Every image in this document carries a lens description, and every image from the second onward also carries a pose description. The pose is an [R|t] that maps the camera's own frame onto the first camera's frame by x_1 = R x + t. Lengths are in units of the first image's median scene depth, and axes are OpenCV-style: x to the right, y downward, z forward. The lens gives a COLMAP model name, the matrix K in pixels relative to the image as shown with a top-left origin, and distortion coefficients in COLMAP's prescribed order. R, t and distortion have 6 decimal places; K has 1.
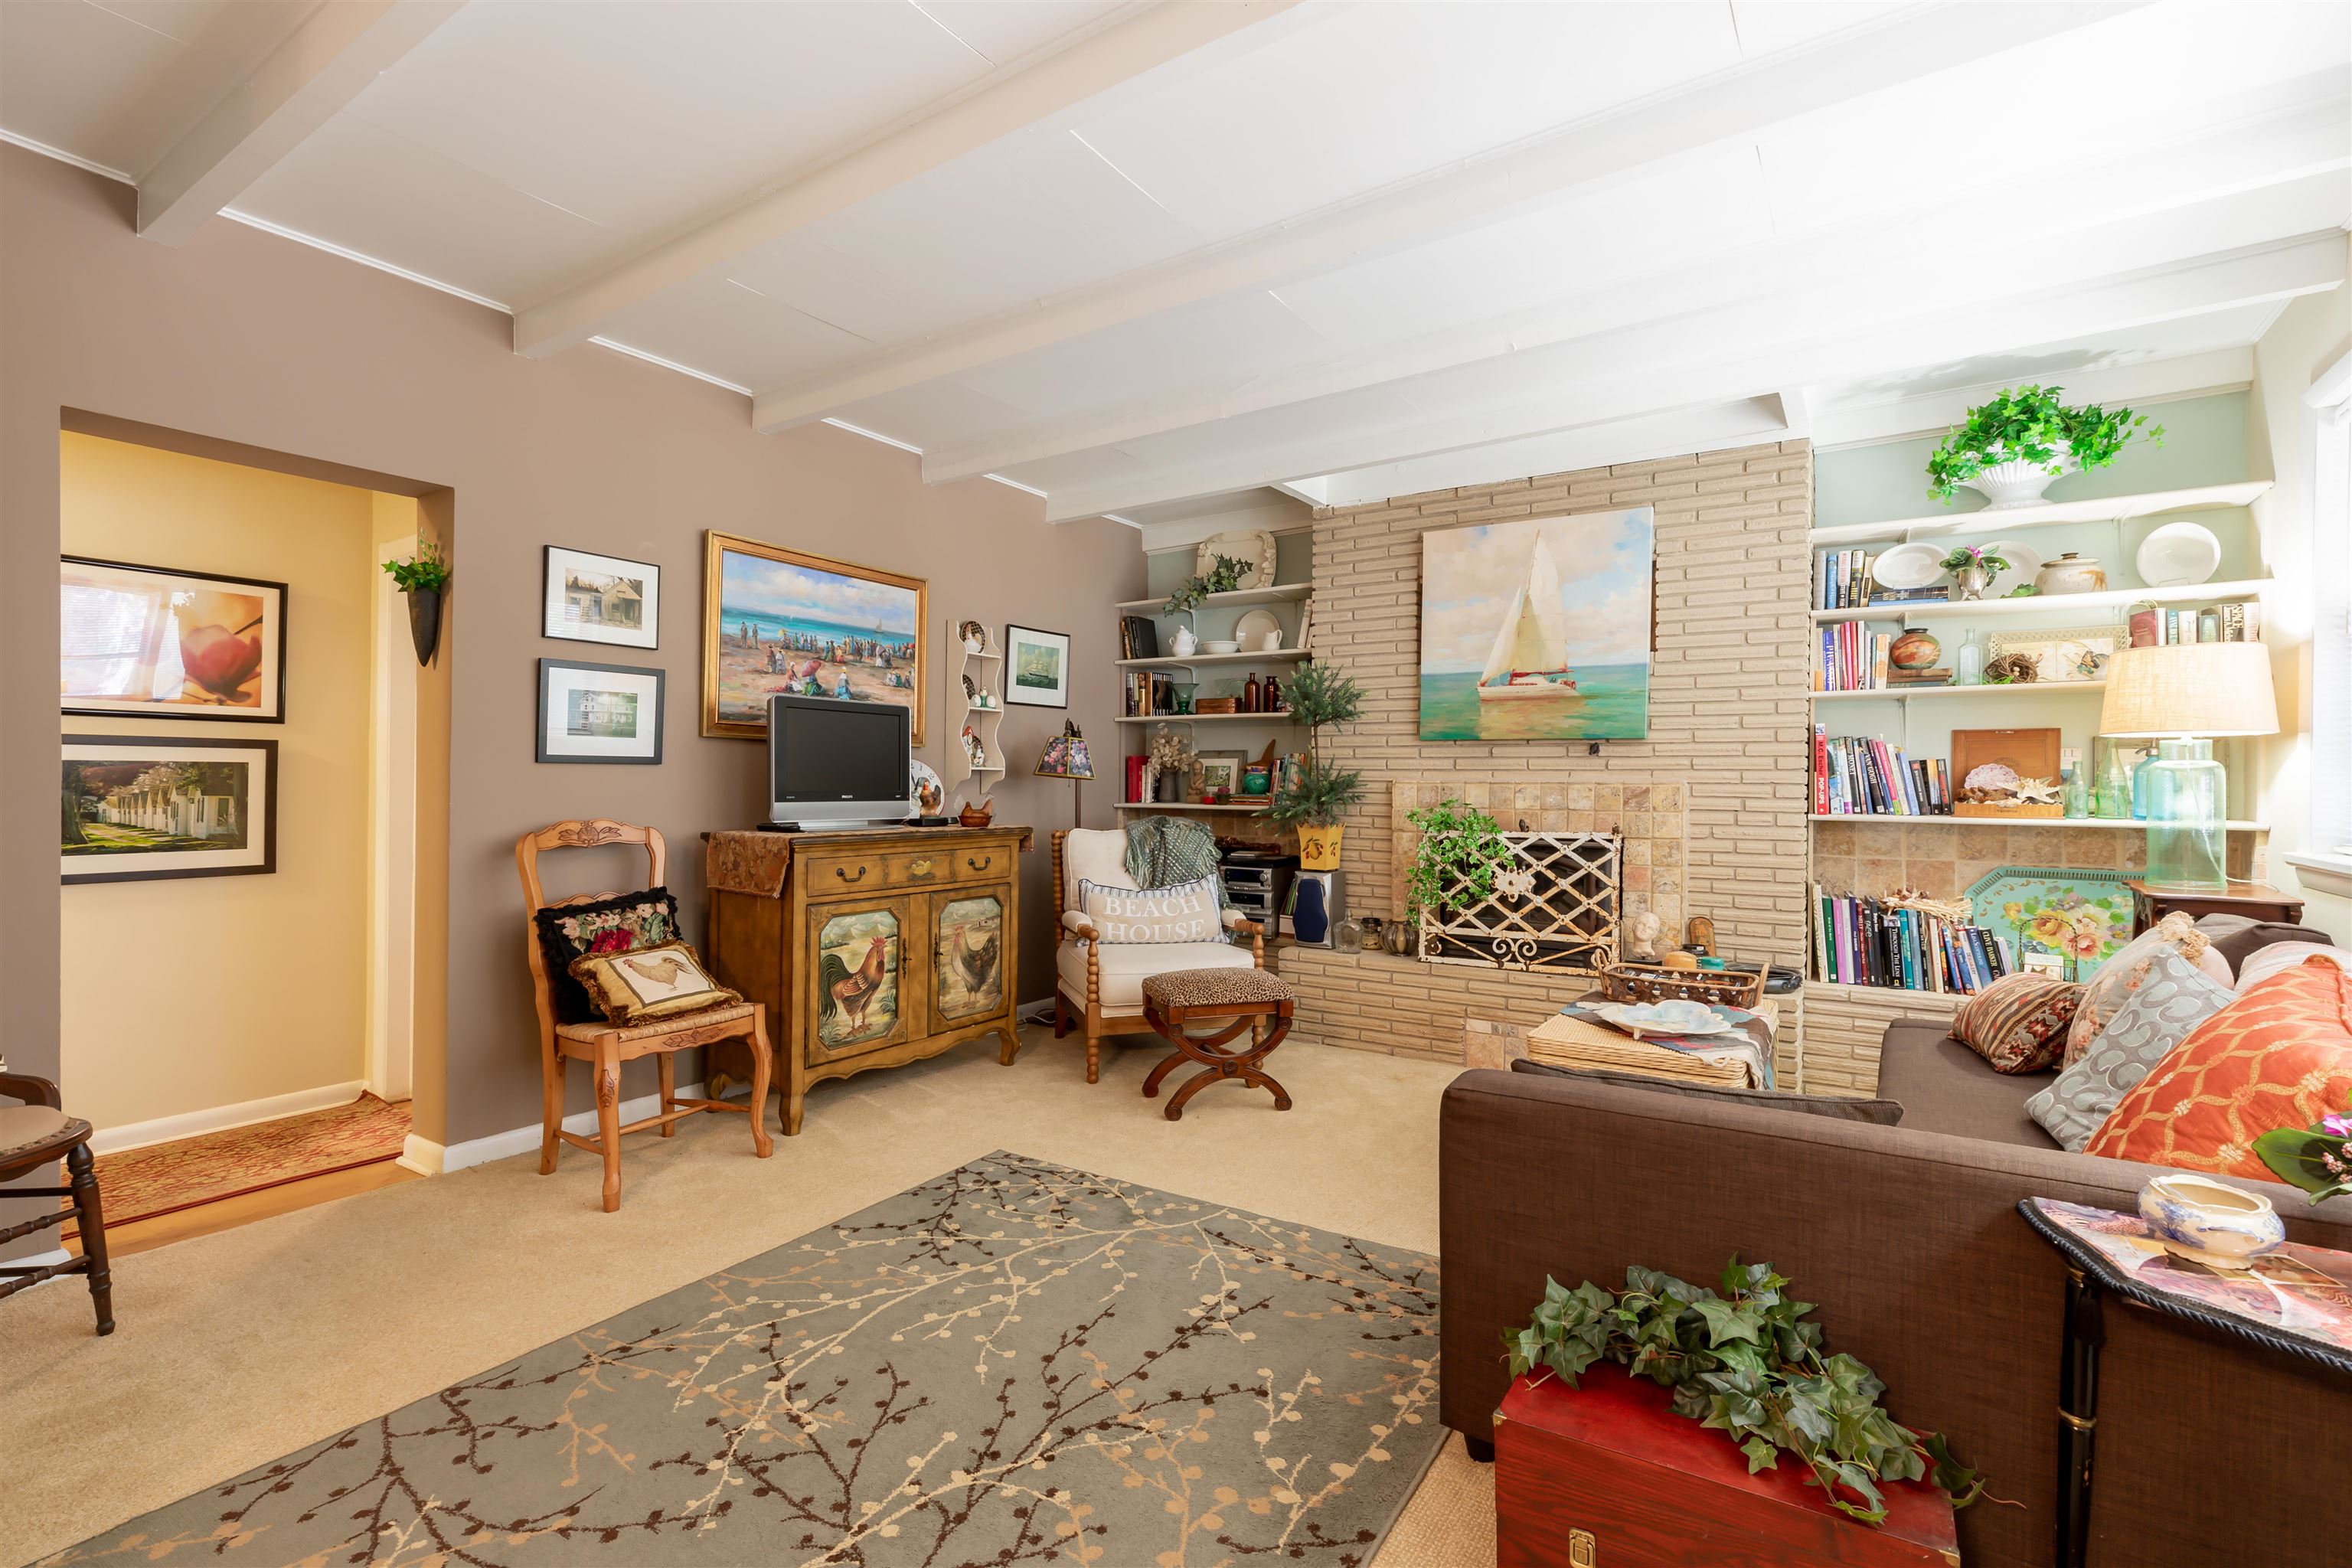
lens RADIAL K [[1073.2, 0, 1151.0], [0, 1073.2, 785.2], [0, 0, 1]] dist [0.009258, 0.000247]
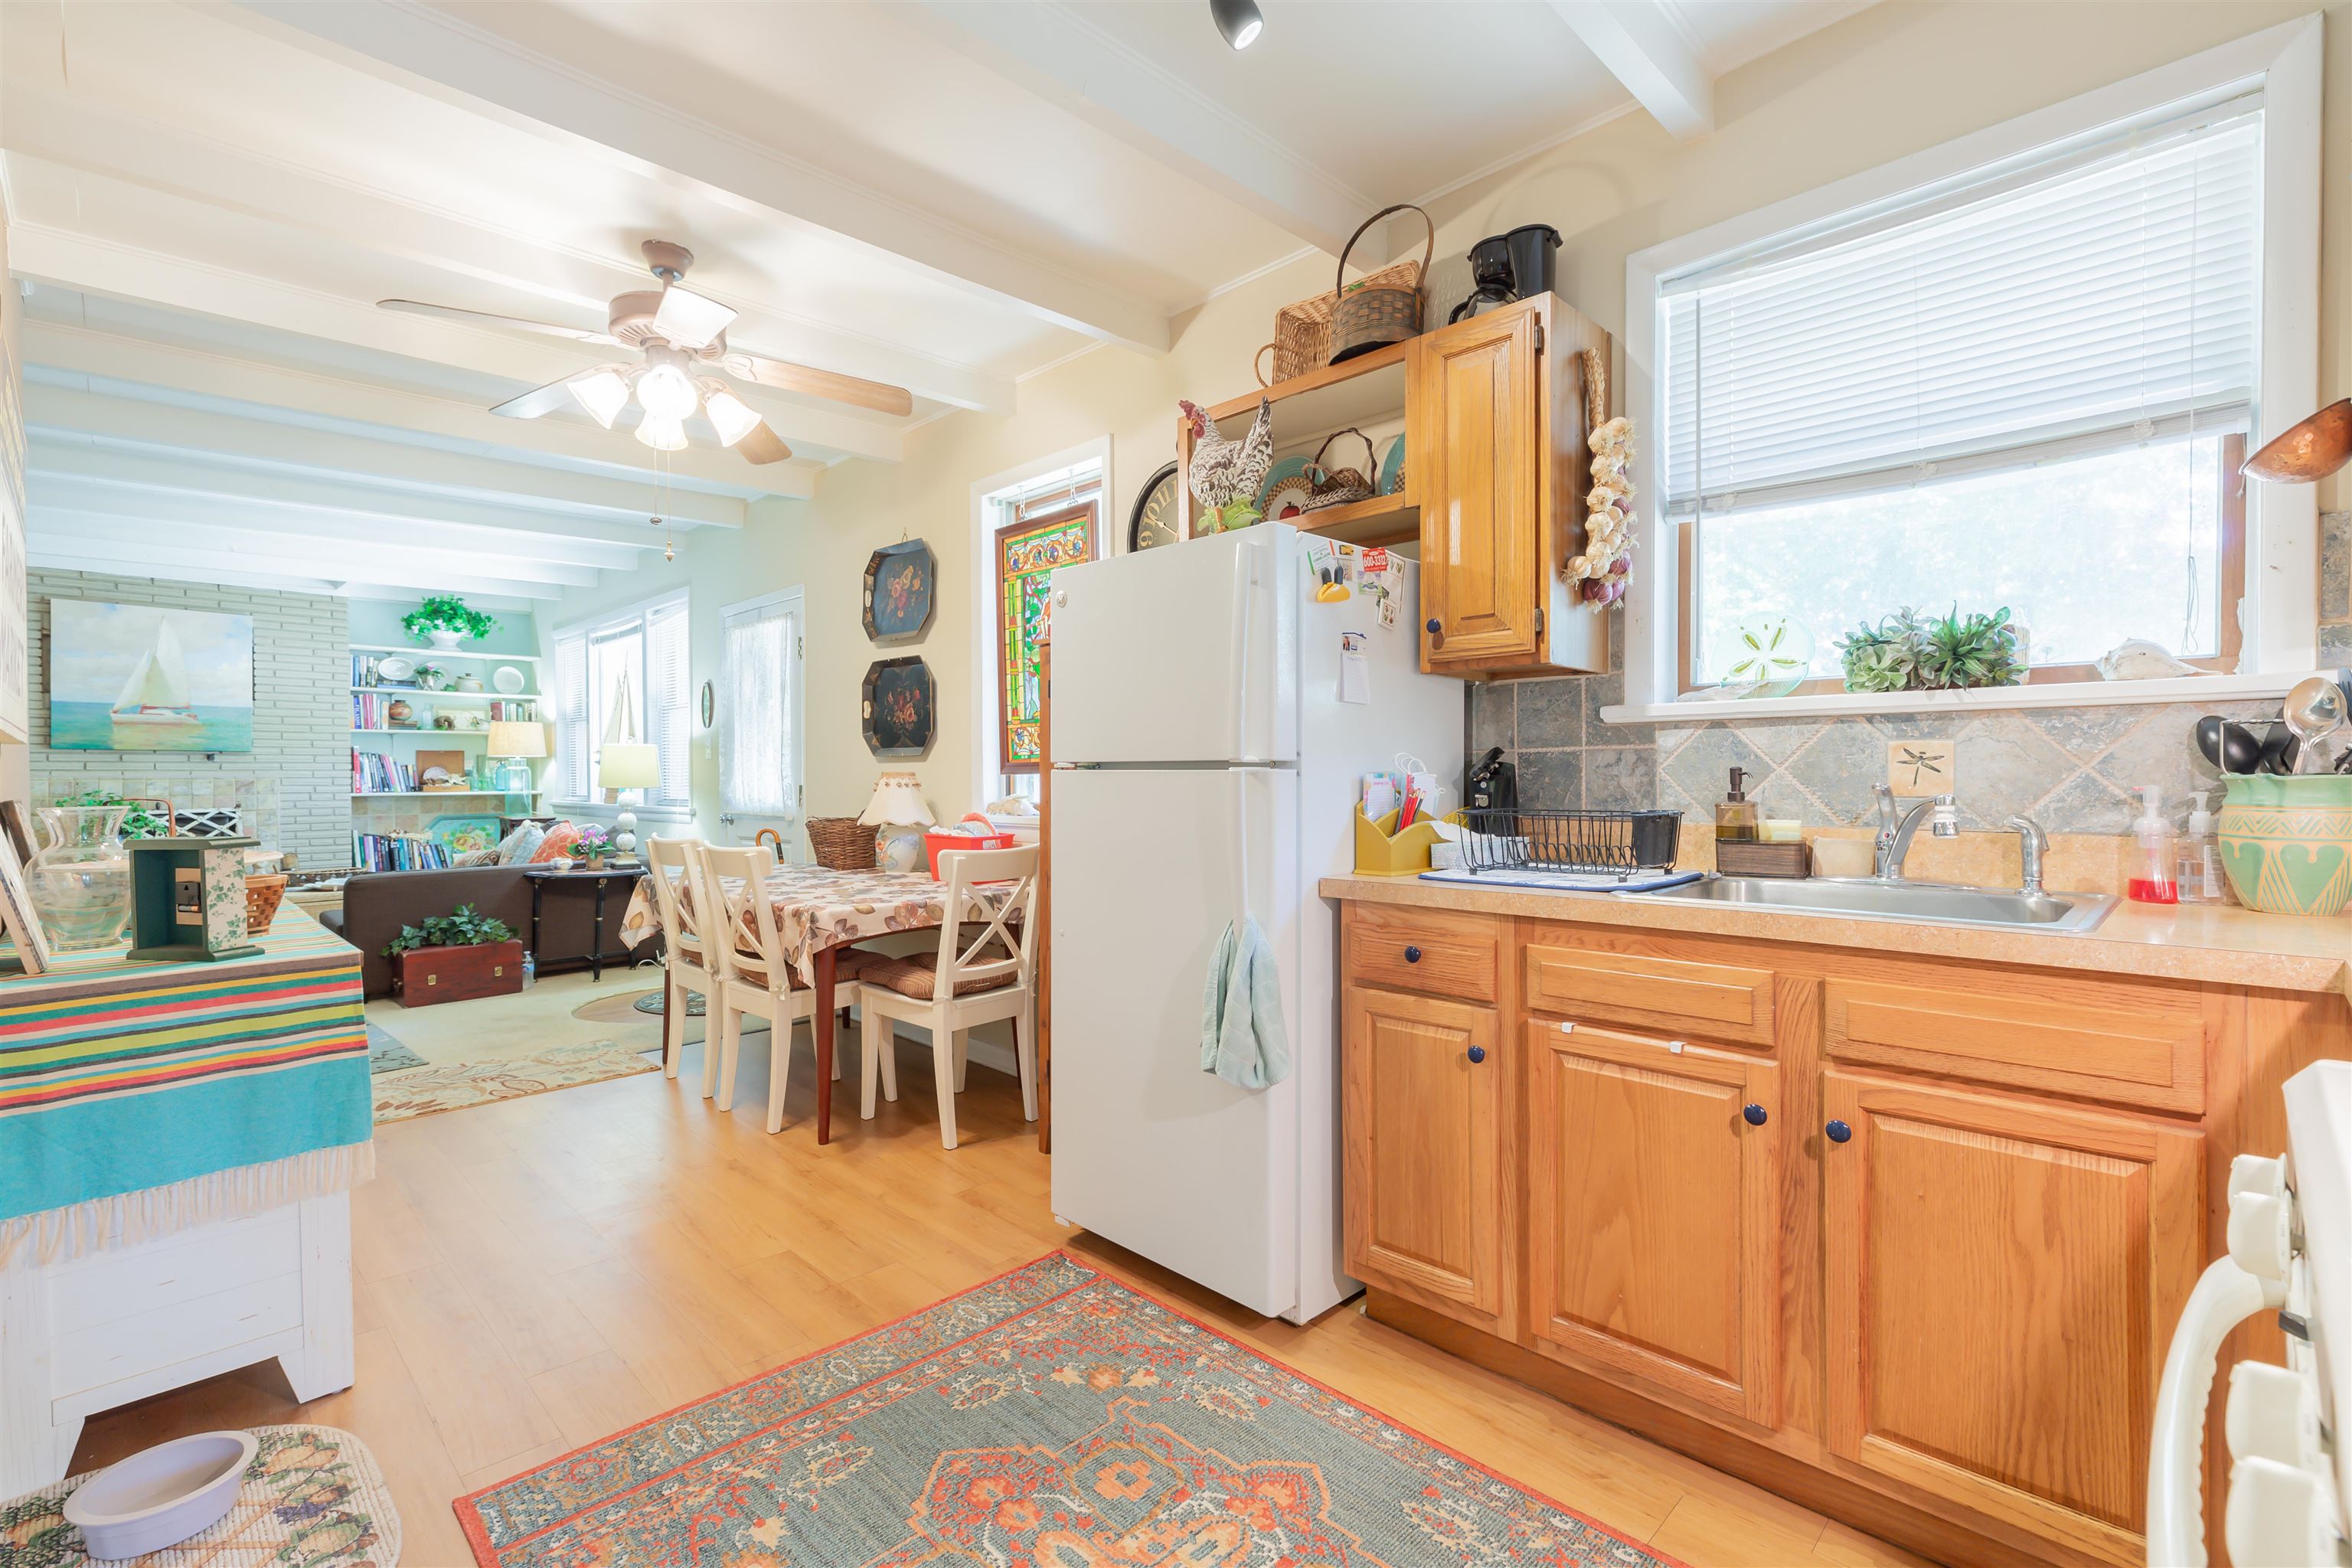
lens RADIAL K [[1051.6, 0, 1173.8], [0, 1051.6, 785.2], [0, 0, 1]] dist [0.002907, 0.001216]
pose [[0.186565, -0.016896, 0.982297, -0.971233], [0.010792, 0.999827, 0.015148, -0.000027], [-0.982383, 0.007775, 0.186715, -0.798058]]
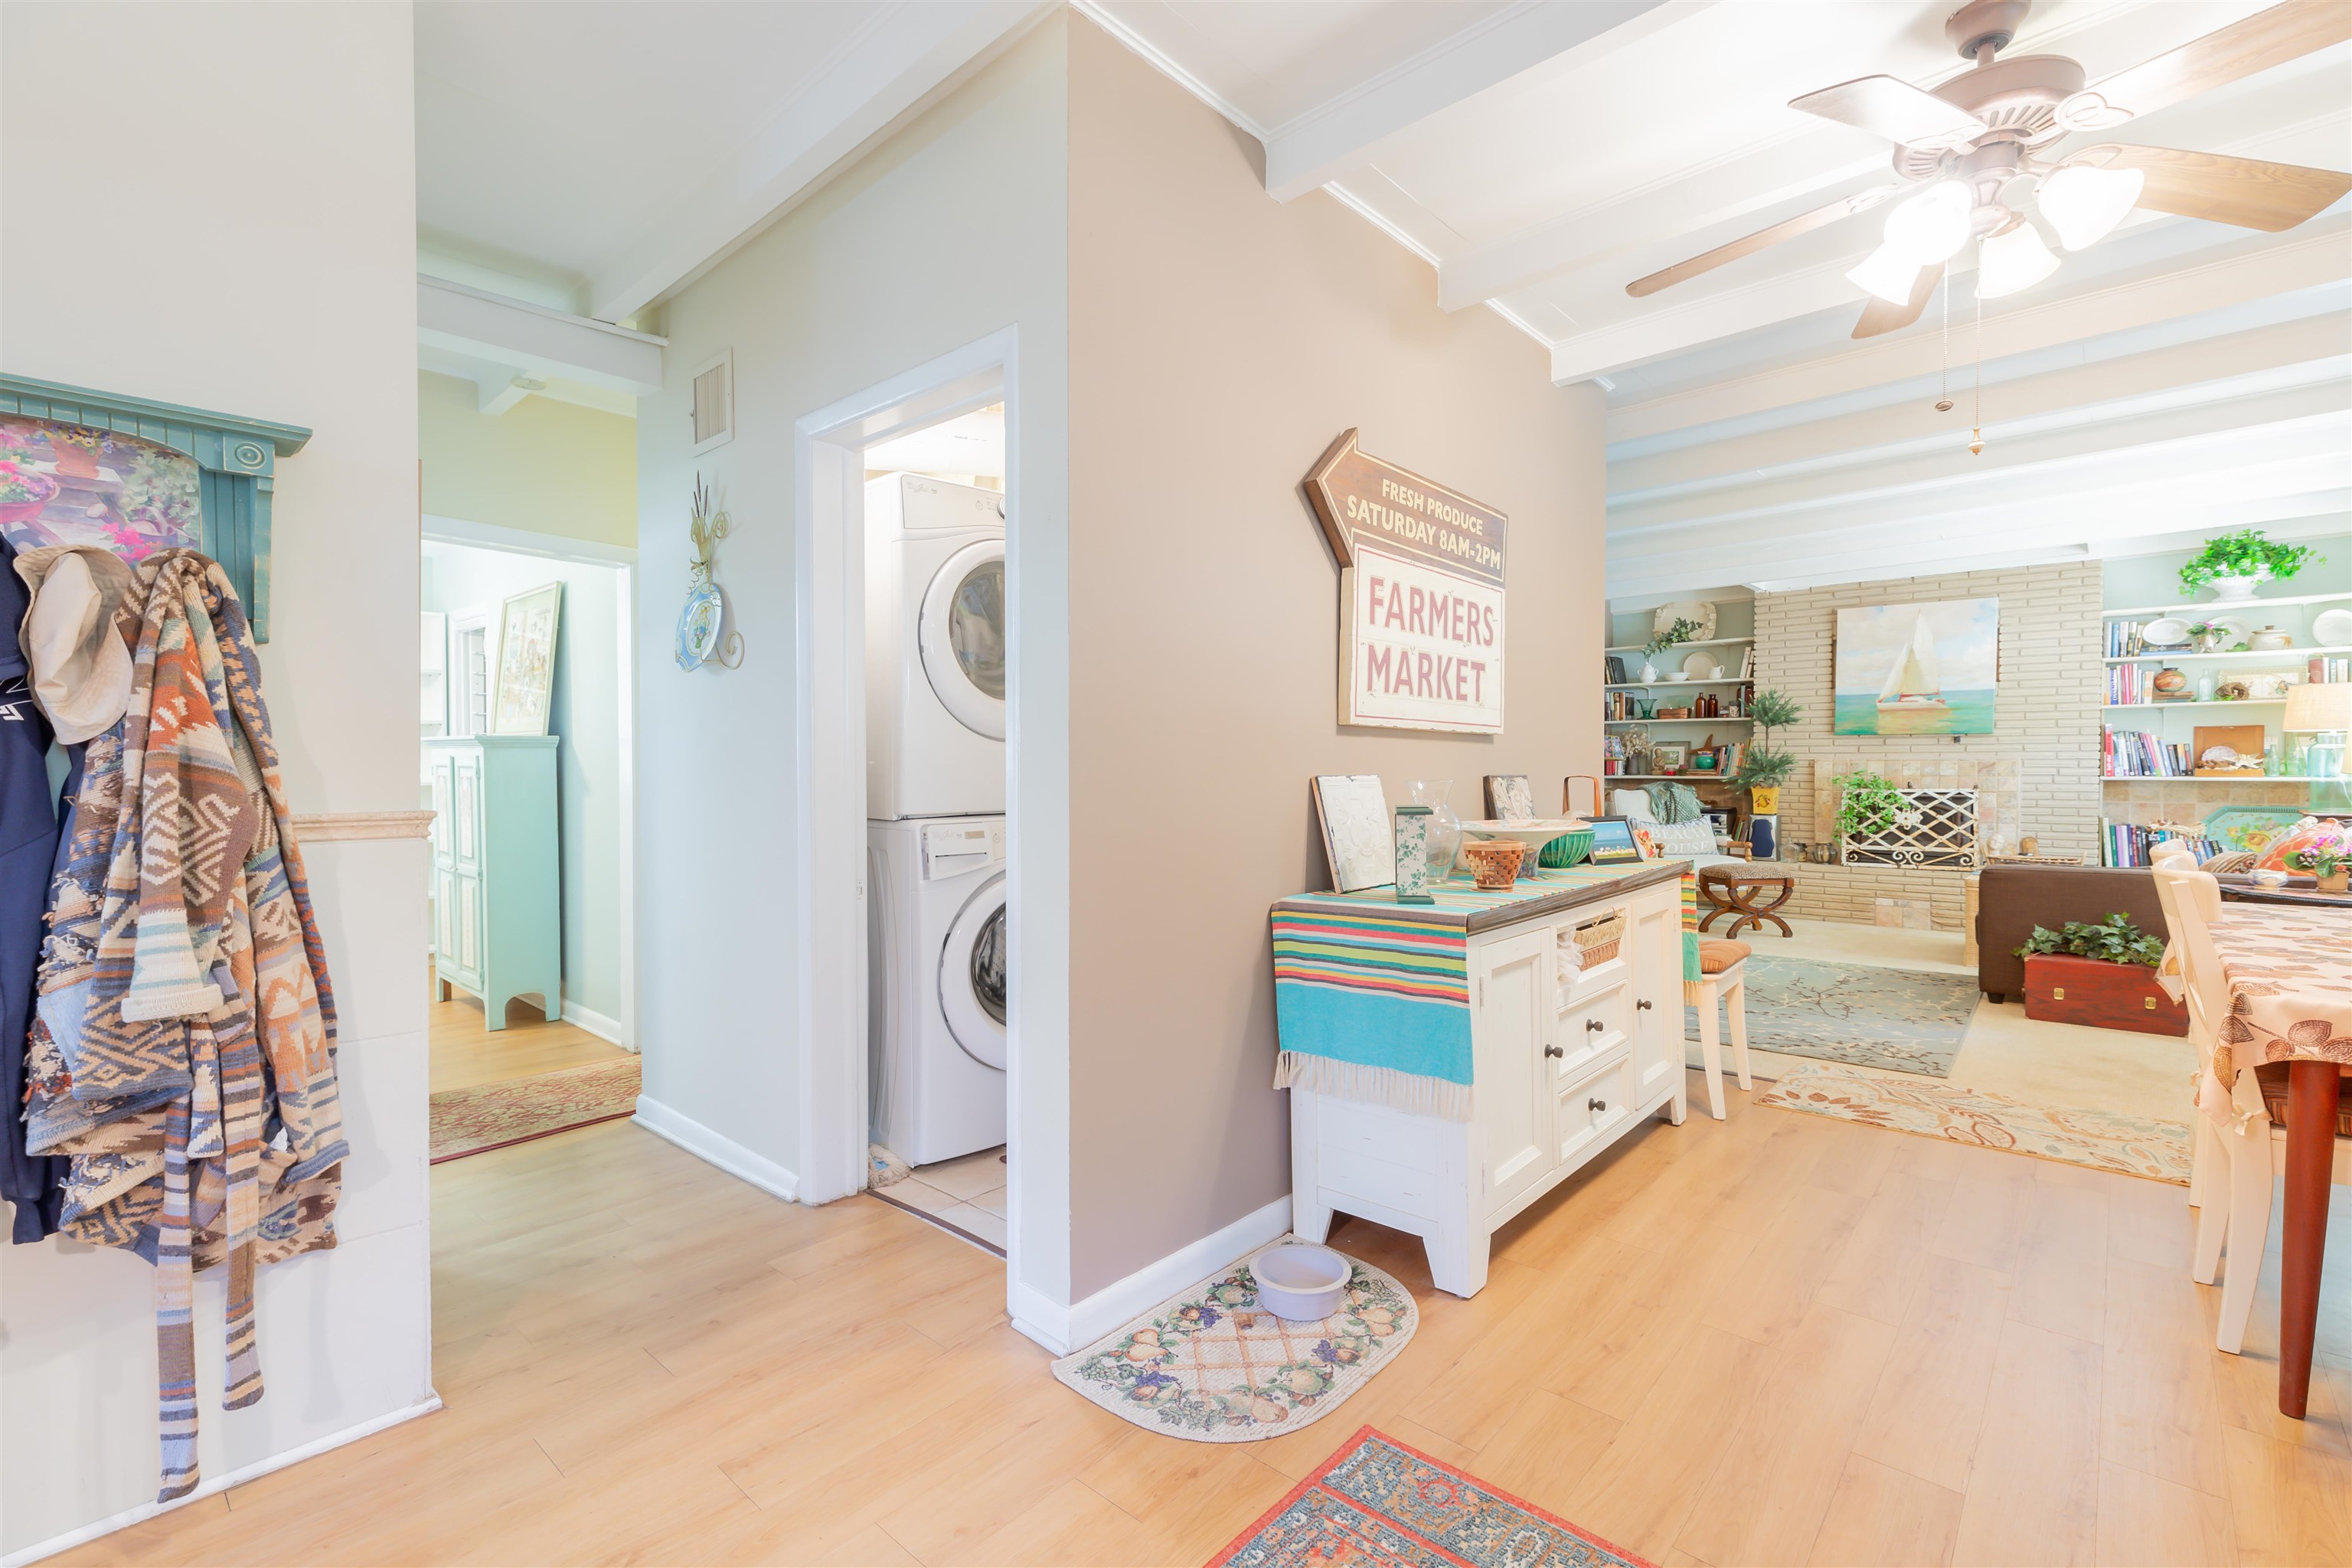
lens RADIAL K [[1051.6, 0, 1173.8], [0, 1051.6, 785.2], [0, 0, 1]] dist [0.002907, 0.001216]
pose [[0.990956, -0.006015, -0.134052, -0.646763], [0.008048, 0.999861, 0.014628, 0.004255], [0.133945, -0.015575, 0.990866, -0.890420]]
